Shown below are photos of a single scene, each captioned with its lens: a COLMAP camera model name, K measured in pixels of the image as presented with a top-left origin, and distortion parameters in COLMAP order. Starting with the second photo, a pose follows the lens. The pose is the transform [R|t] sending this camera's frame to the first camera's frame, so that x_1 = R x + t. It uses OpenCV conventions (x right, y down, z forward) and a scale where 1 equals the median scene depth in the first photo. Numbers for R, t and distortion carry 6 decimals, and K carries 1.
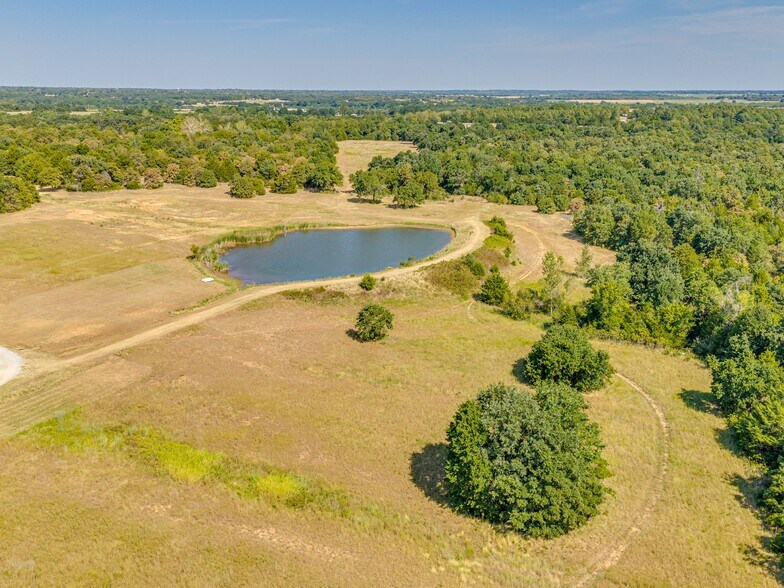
lens RADIAL K [[733.0, 0, 429.2], [0, 733.0, 291.3], [0, 0, 1]] dist [0.052927, -0.021455]
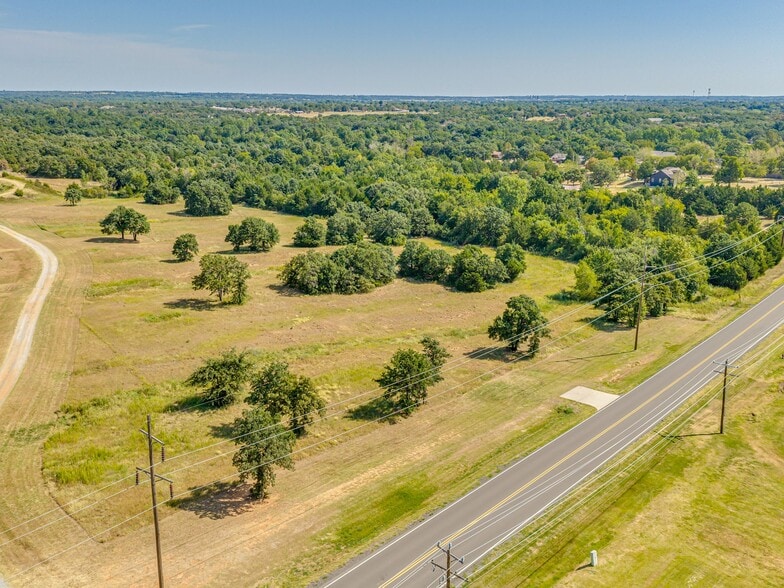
lens RADIAL K [[730.9, 0, 395.7], [0, 730.9, 296.3], [0, 0, 1]] dist [0.055476, -0.028508]
pose [[0.466727, -0.233685, 0.852970, -0.744105], [0.228069, 0.963641, 0.139210, 0.113336], [-0.854488, 0.129563, 0.503054, -0.423007]]
